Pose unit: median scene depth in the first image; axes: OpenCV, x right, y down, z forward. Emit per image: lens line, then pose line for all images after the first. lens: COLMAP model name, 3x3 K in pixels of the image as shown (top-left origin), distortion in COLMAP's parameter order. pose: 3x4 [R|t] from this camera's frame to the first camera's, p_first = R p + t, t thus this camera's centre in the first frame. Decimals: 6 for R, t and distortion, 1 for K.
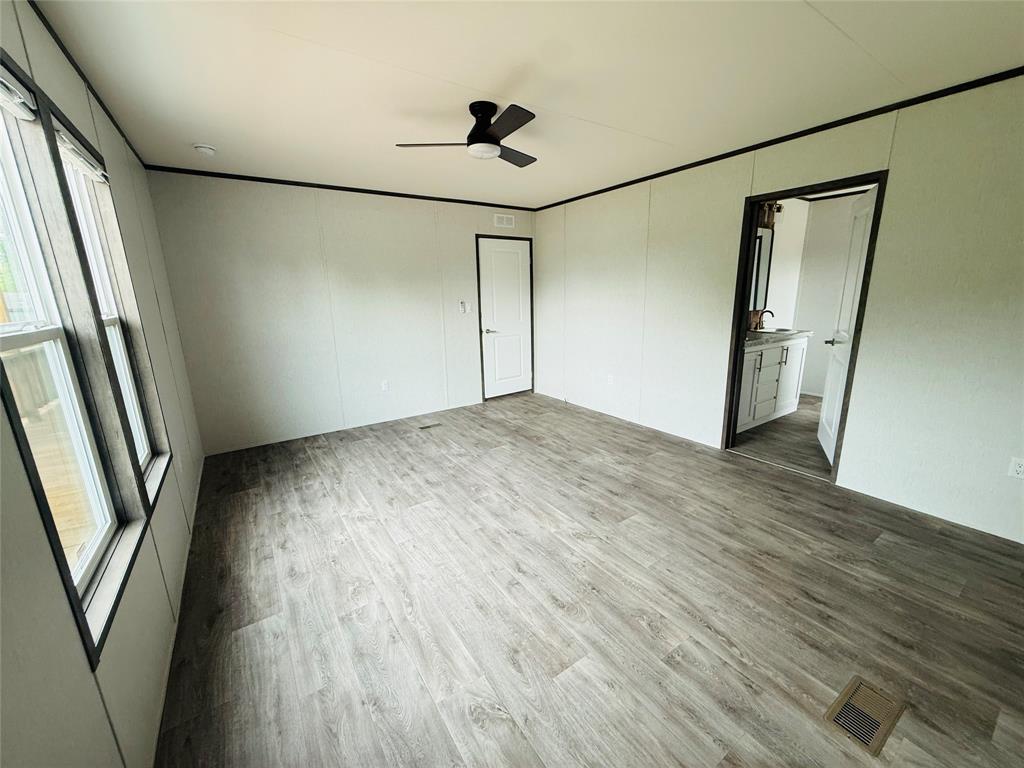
lens RADIAL K [[405.0, 0, 519.2], [0, 405.0, 383.8], [0, 0, 1]] dist [-0.002389, -0.001783]
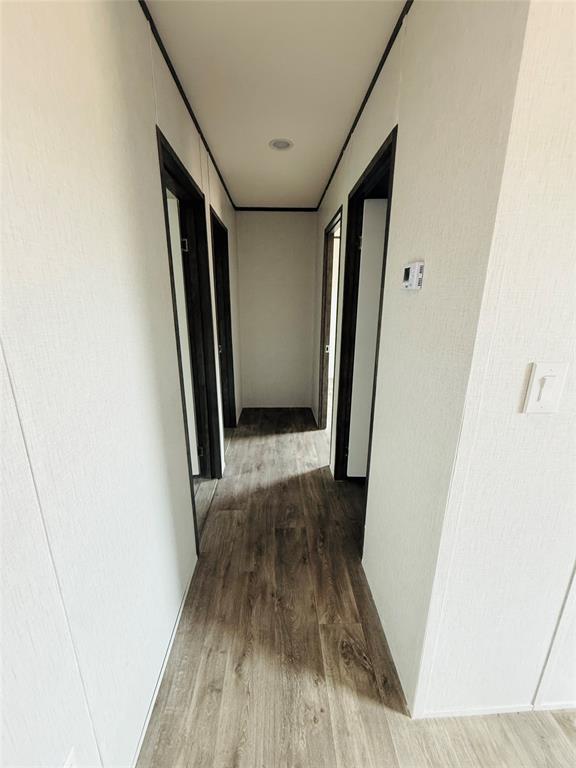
lens RADIAL K [[303.8, 0, 285.4], [0, 303.8, 397.9], [0, 0, 1]] dist [-0.002389, -0.001783]
pose [[0.837773, 0.183445, -0.514281, 0.069485], [-0.134966, 0.982219, 0.130497, -0.033486], [0.529075, -0.039916, 0.847636, 0.143225]]
